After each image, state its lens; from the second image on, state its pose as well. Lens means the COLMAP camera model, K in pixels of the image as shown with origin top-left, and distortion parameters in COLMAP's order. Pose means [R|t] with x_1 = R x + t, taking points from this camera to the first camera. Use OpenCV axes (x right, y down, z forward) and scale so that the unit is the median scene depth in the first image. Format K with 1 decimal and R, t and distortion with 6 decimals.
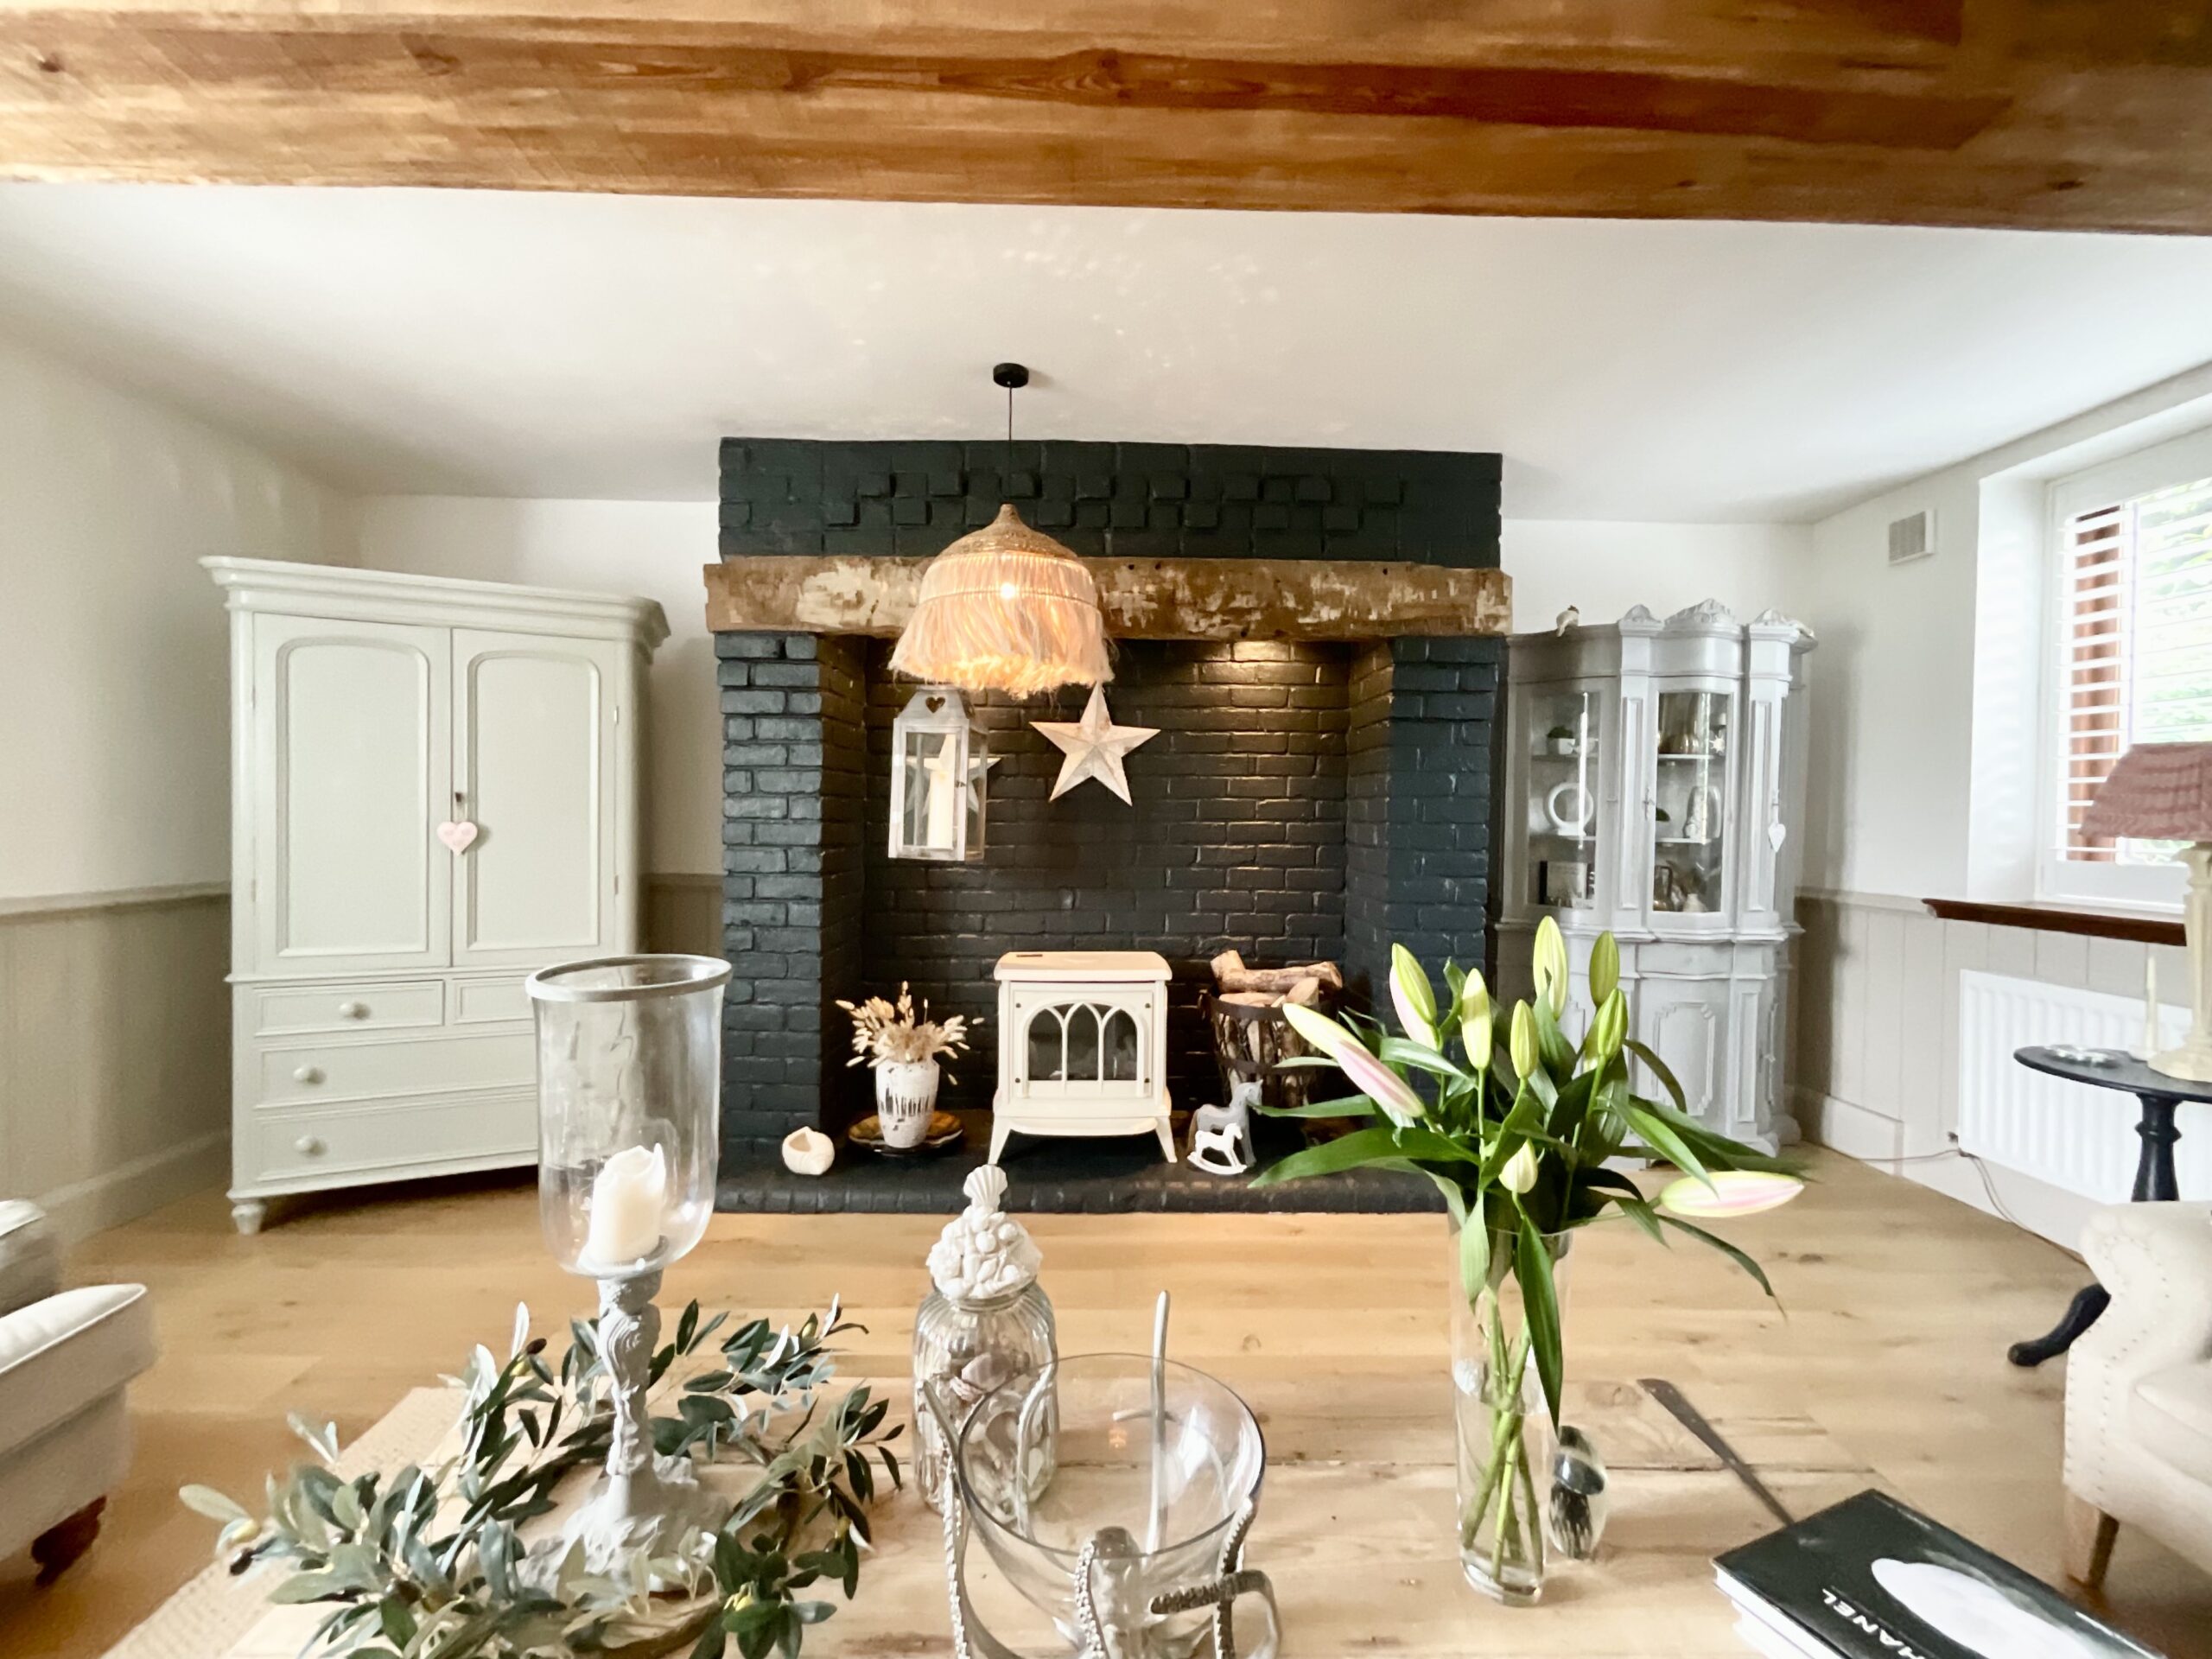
lens RADIAL K [[899.1, 0, 1103.0], [0, 899.1, 830.2], [0, 0, 1]] dist [-0.001725, -0.000080]
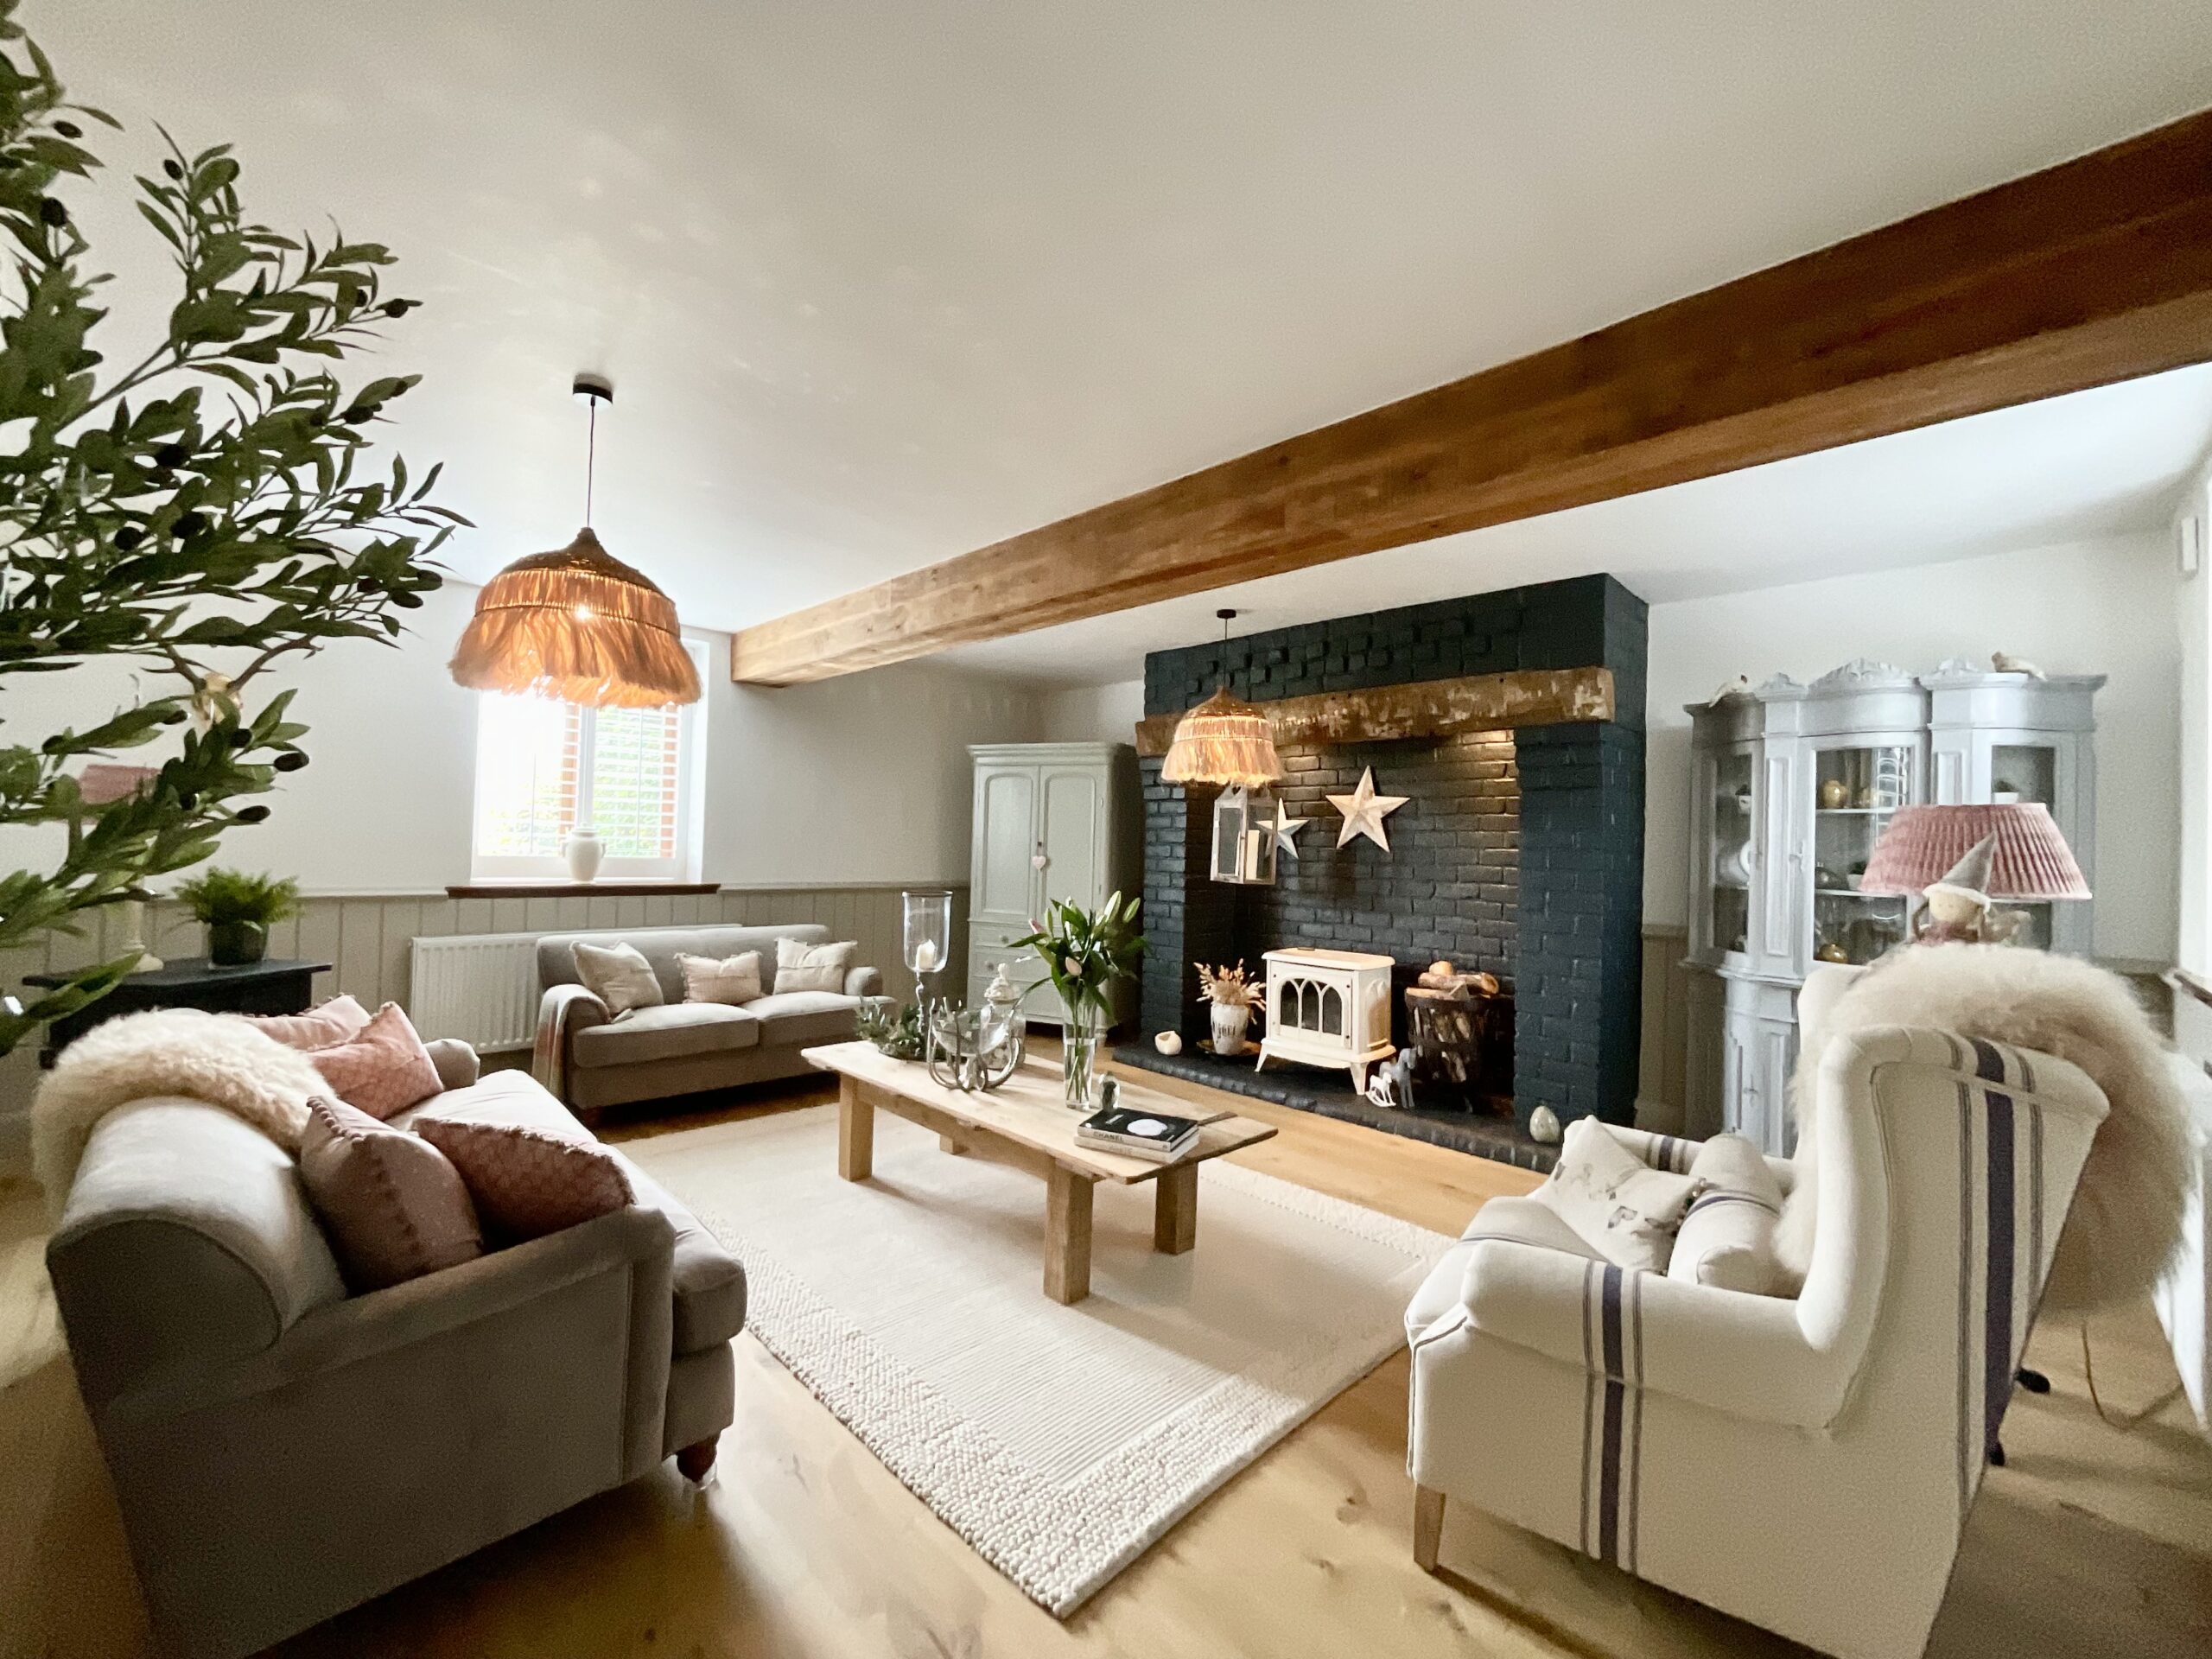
lens RADIAL K [[899.1, 0, 1103.0], [0, 899.1, 830.2], [0, 0, 1]] dist [-0.001725, -0.000080]
pose [[0.688965, -0.004769, -0.724779, 0.857217], [-0.031783, 0.998818, -0.036784, 0.004220], [0.724097, 0.048379, 0.687999, -0.337971]]
